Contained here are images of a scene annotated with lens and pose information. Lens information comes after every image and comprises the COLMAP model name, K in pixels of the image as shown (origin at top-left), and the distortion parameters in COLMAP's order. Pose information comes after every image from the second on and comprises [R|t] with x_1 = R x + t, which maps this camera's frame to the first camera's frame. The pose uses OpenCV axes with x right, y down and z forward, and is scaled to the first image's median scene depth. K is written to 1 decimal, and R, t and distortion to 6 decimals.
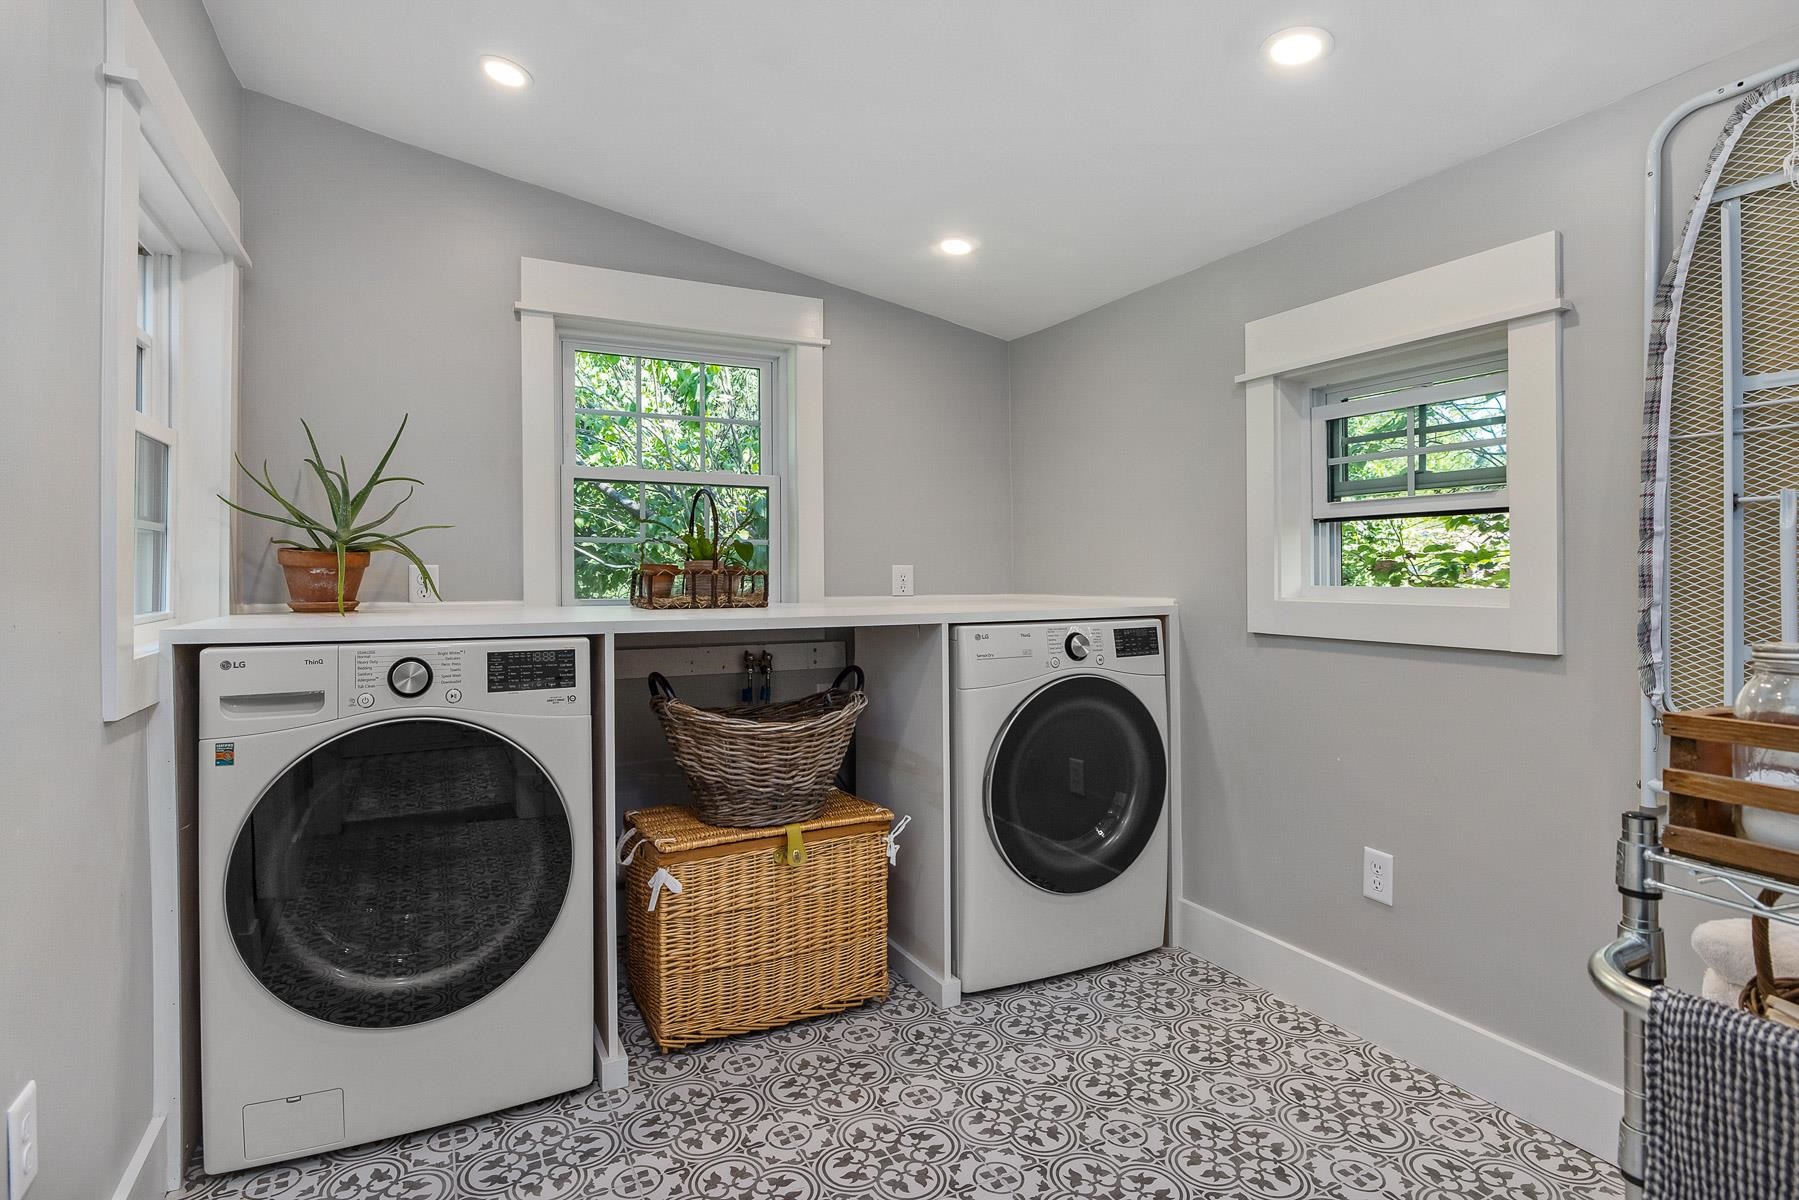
lens RADIAL K [[930.3, 0, 899.9], [0, 930.3, 590.9], [0, 0, 1]] dist [-0.000846, -0.000121]
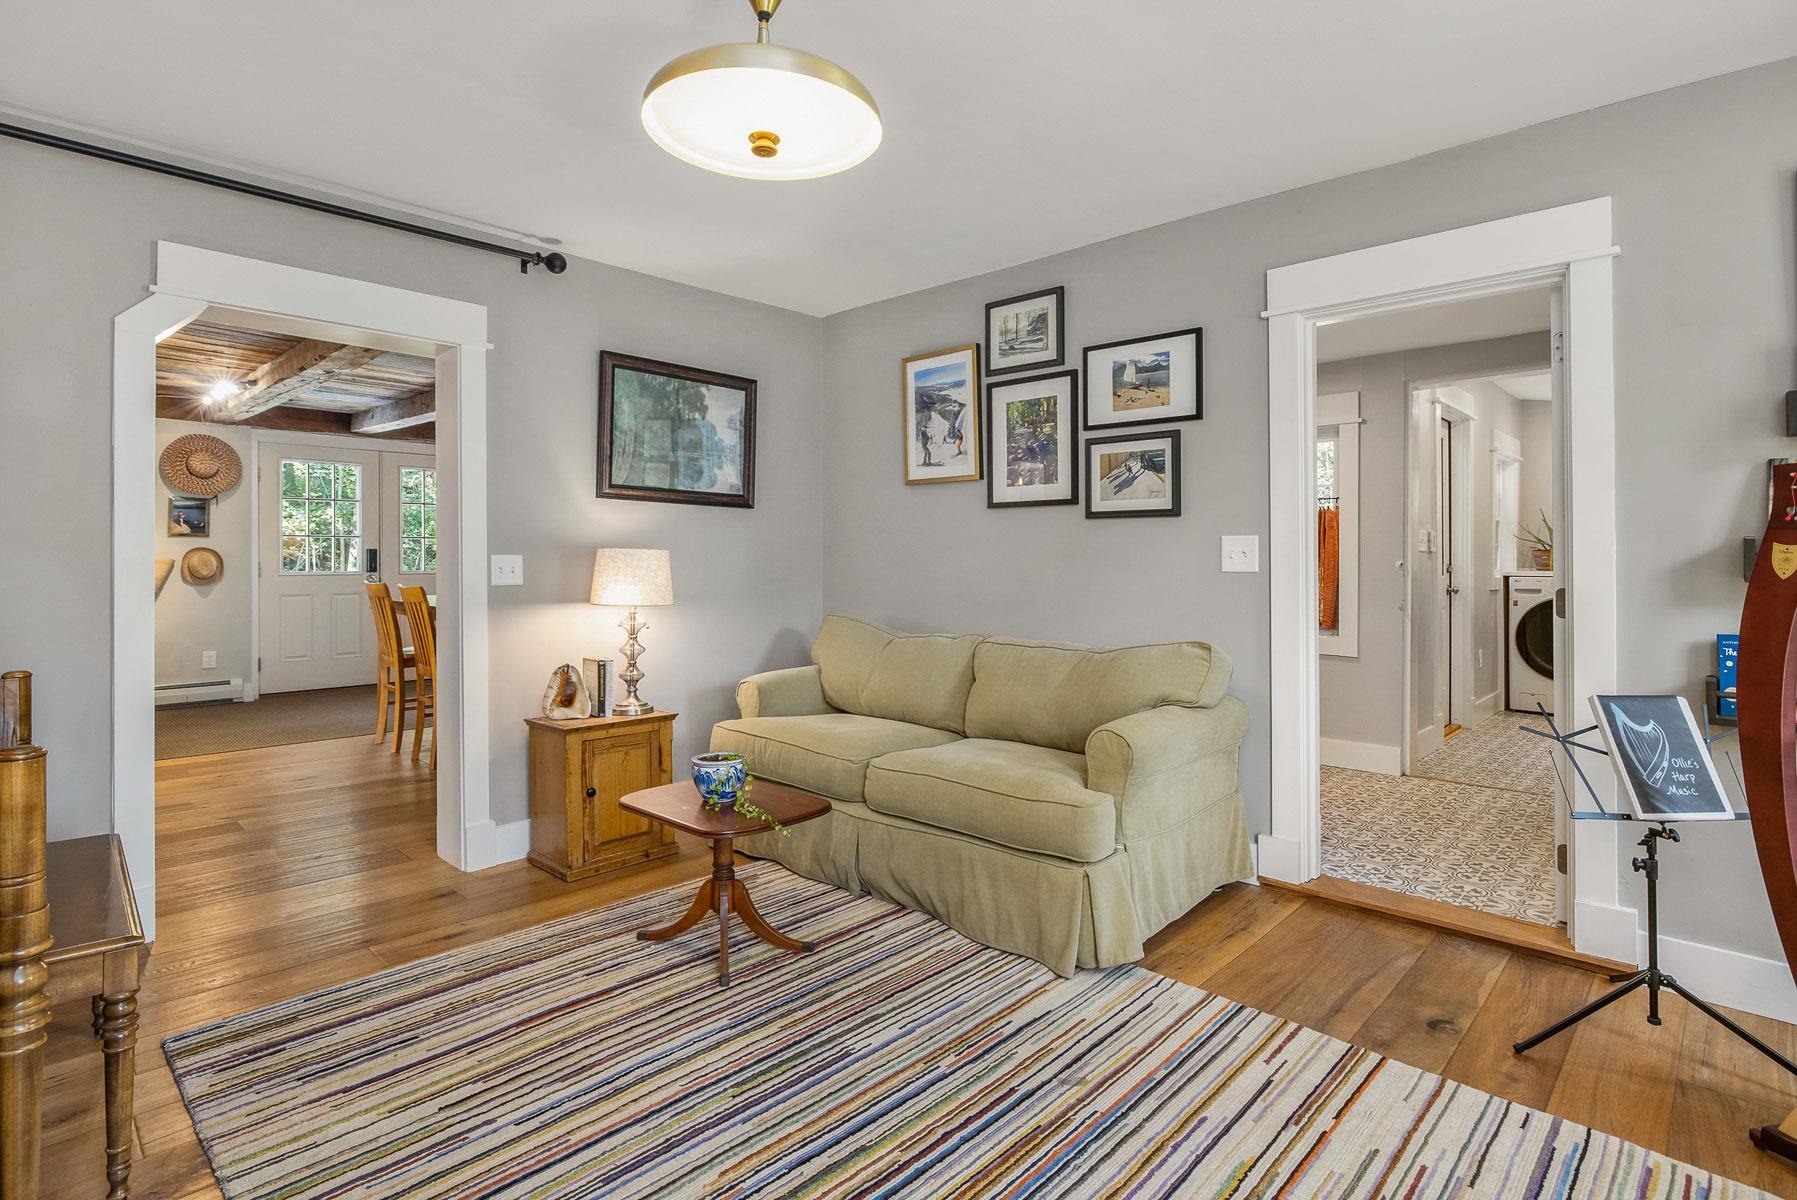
lens RADIAL K [[891.7, 0, 898.7], [0, 891.7, 586.6], [0, 0, 1]] dist [-0.013578, -0.001008]
pose [[0.329784, 0.004593, -0.944045, 1.994377], [0.000904, 0.999986, 0.005181, 0.081809], [0.944056, -0.002562, 0.329776, -2.759303]]
